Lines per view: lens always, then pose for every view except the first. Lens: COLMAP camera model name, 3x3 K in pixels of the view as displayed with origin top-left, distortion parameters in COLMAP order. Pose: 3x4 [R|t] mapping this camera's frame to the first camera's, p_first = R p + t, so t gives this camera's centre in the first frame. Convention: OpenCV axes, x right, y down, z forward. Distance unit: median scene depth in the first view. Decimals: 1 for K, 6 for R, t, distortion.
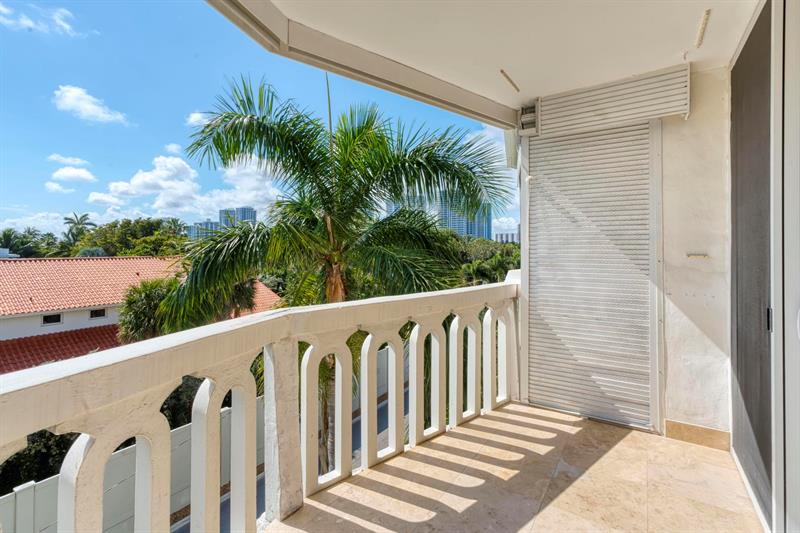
lens RADIAL K [[376.1, 0, 400.5], [0, 376.1, 249.2], [0, 0, 1]] dist [0.019503, 0.000236]
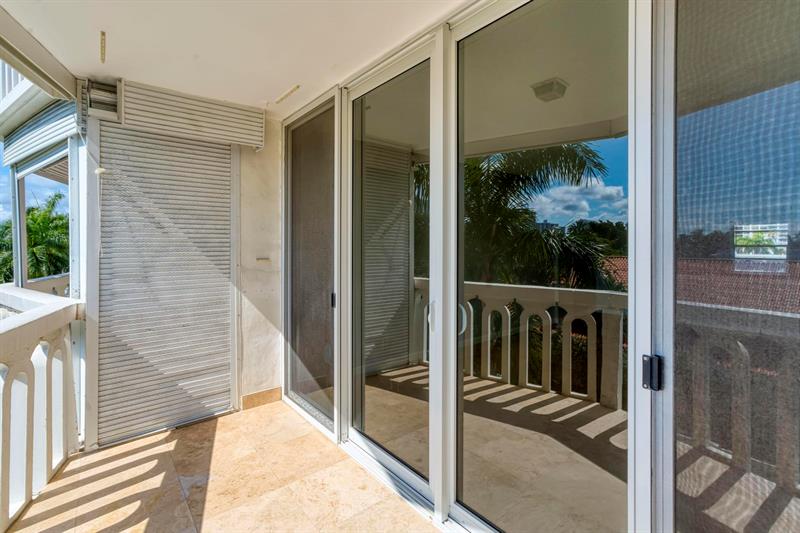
lens RADIAL K [[372.6, 0, 399.7], [0, 372.6, 254.1], [0, 0, 1]] dist [0.019352, 0.000565]
pose [[0.309457, -0.023388, 0.950626, -0.262616], [0.007508, 0.999726, 0.022152, -0.025030], [-0.950884, 0.000282, 0.309548, 0.155384]]
